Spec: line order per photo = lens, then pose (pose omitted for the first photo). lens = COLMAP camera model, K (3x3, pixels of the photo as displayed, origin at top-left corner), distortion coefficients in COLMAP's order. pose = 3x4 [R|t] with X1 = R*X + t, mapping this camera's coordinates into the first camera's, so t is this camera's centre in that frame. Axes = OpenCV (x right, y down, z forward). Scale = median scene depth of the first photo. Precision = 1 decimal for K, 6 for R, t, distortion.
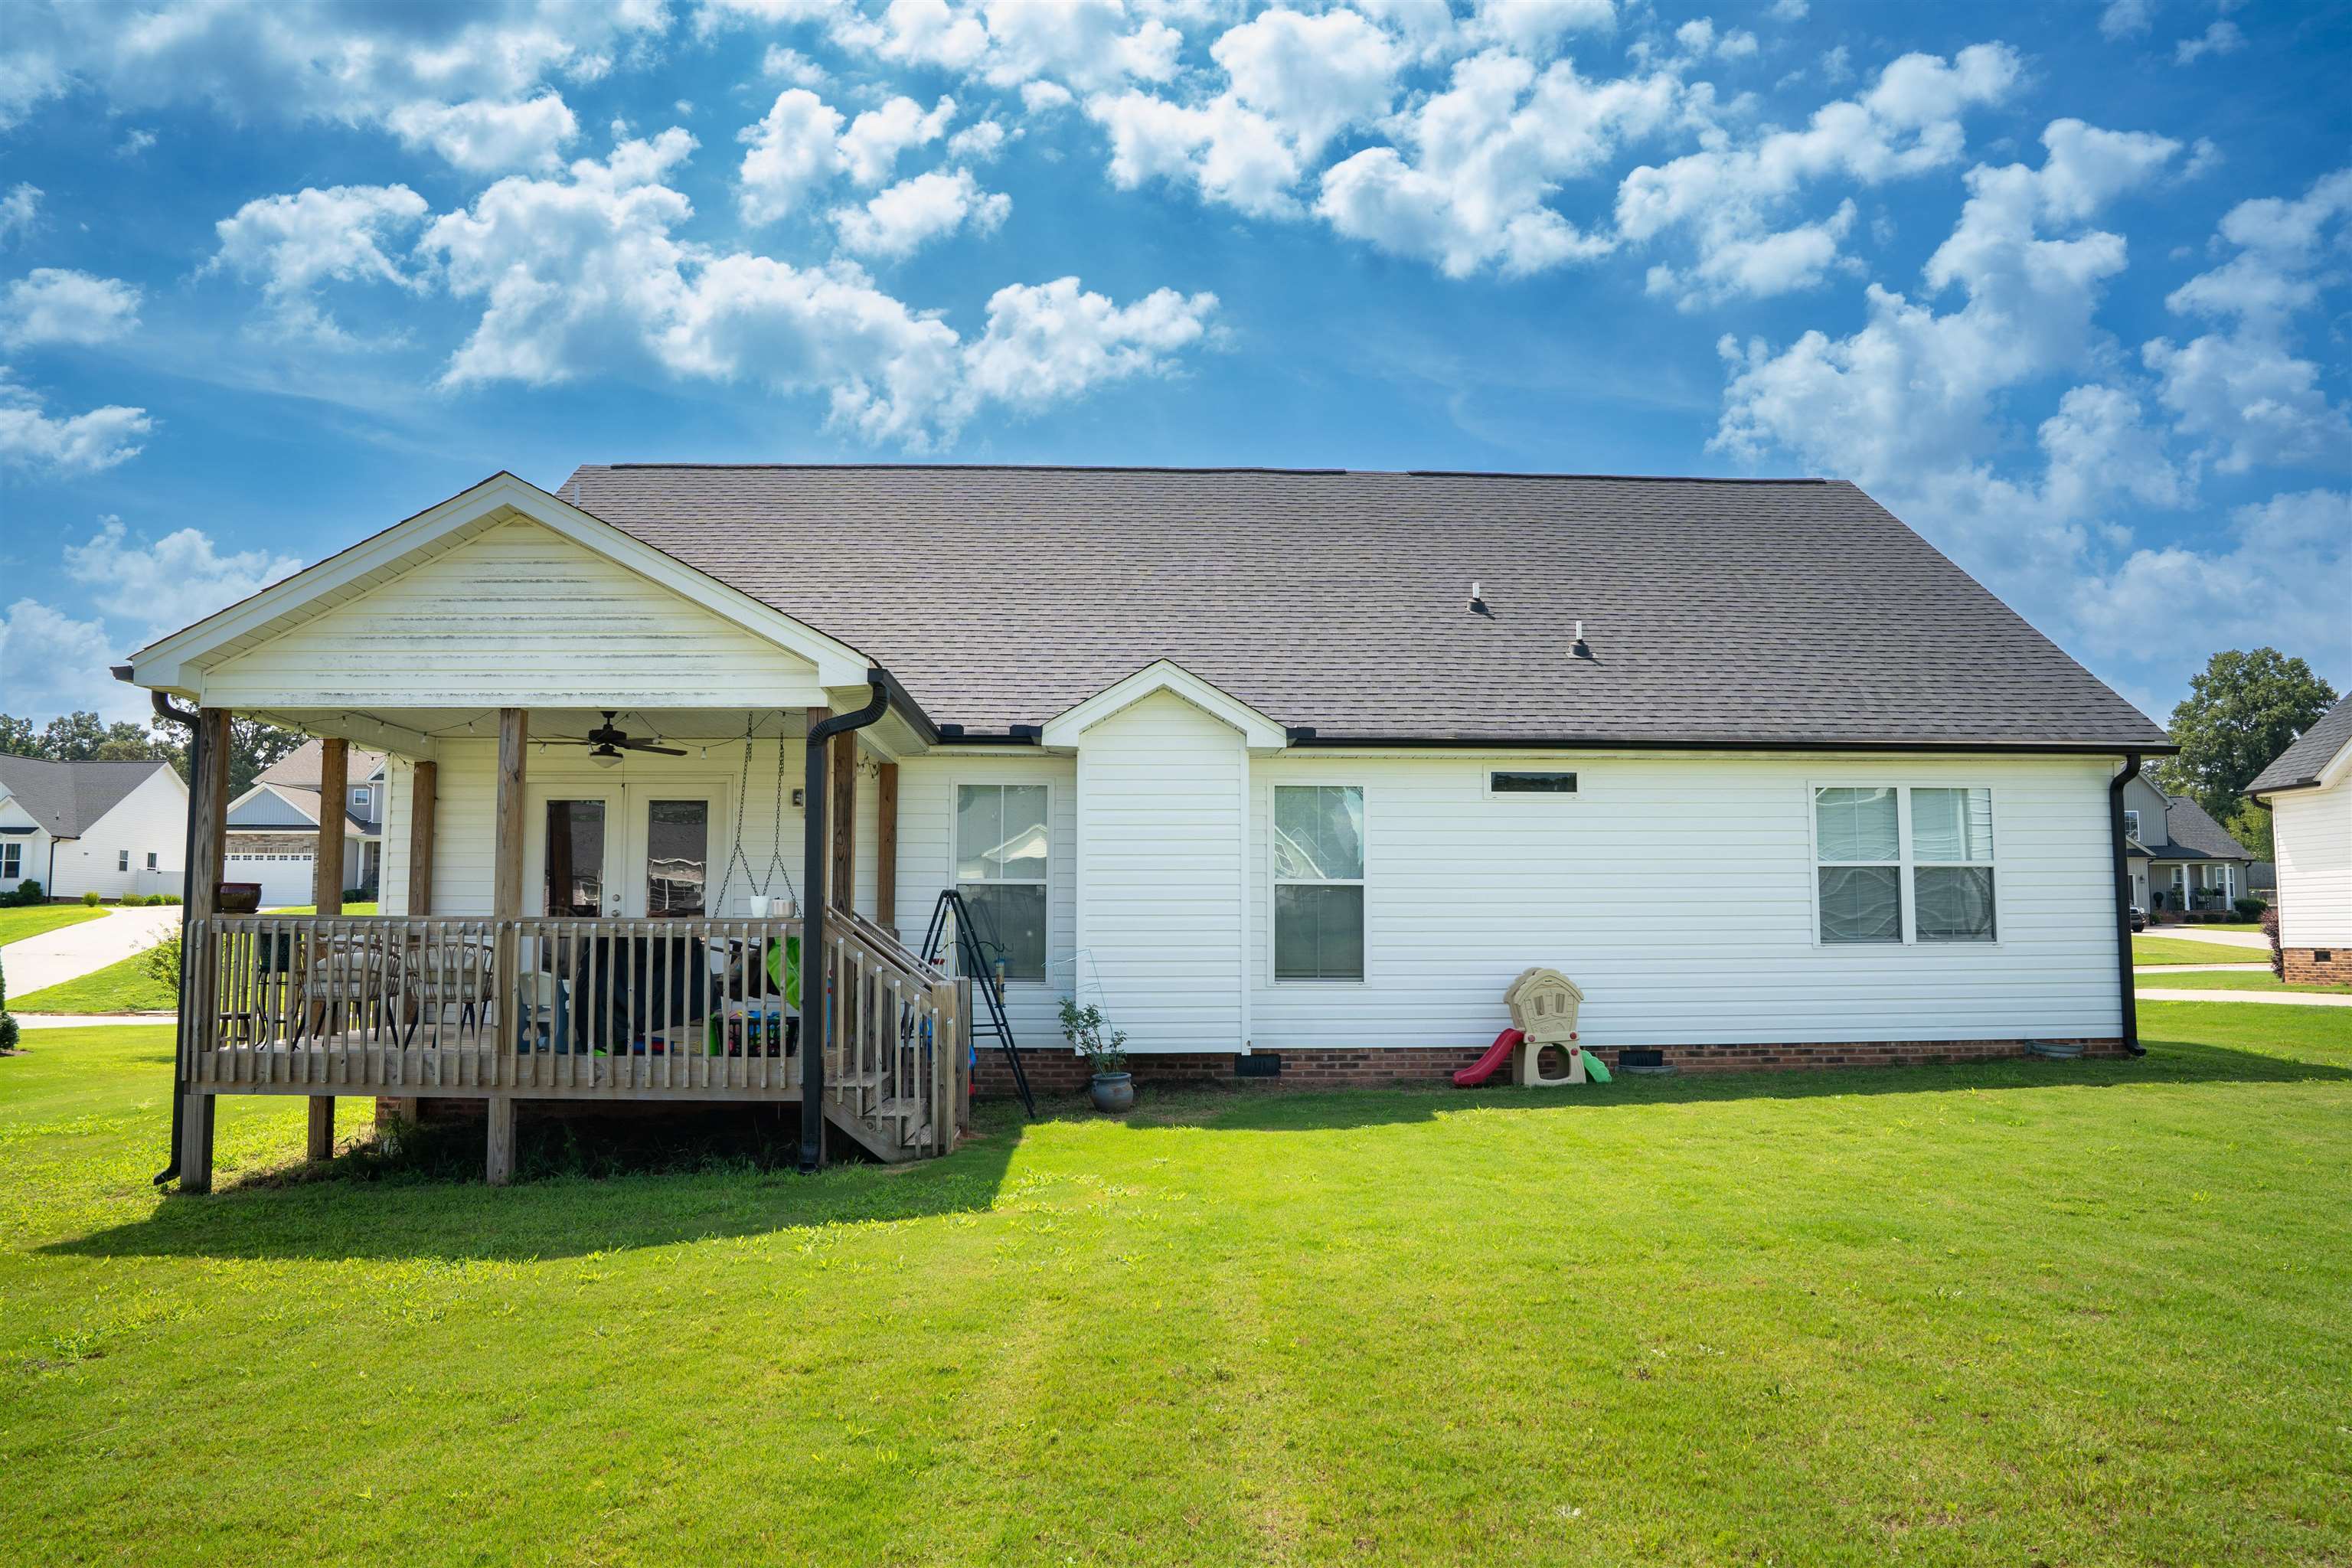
lens RADIAL K [[1645.9, 0, 1170.9], [0, 1645.9, 777.5], [0, 0, 1]] dist [-0.134340, 0.098402]
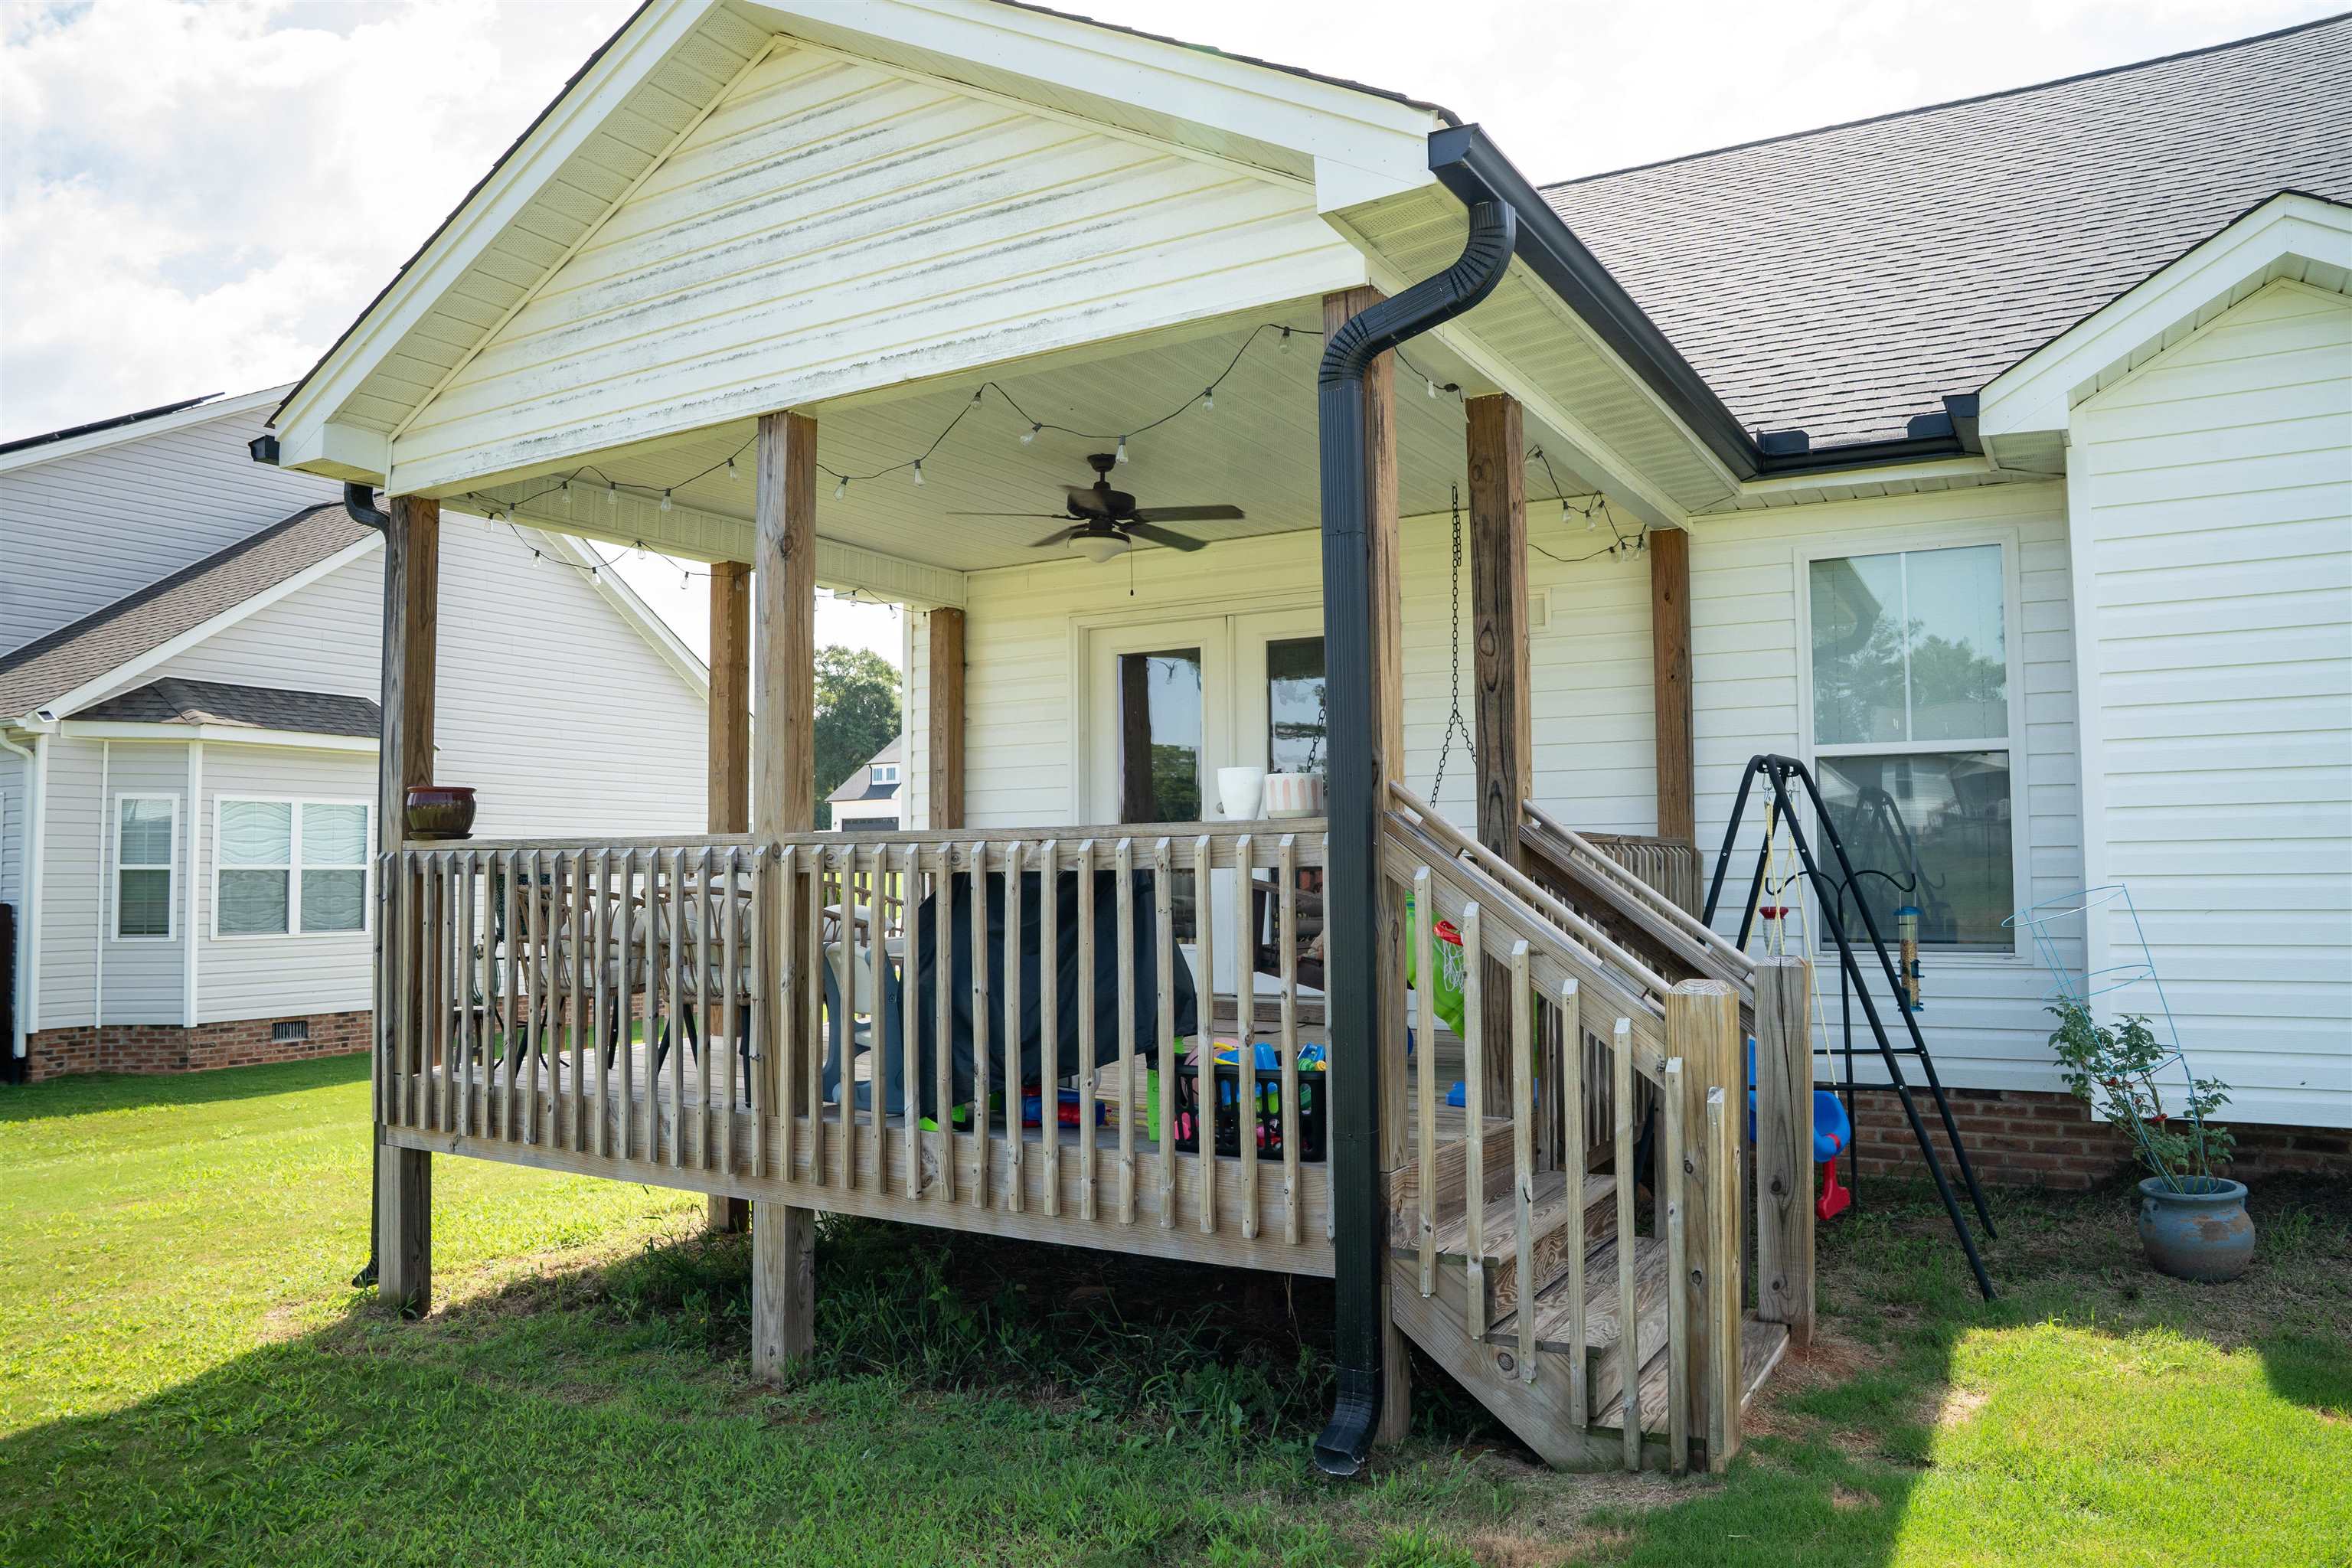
lens RADIAL K [[1646.9, 0, 1176.0], [0, 1646.9, 784.0], [0, 0, 1]] dist [-0.113614, 0.098100]
pose [[0.847173, -0.035945, -0.530101, -0.047454], [0.059700, 0.997831, 0.027749, 0.068293], [0.527953, -0.055156, 0.847481, 0.678226]]
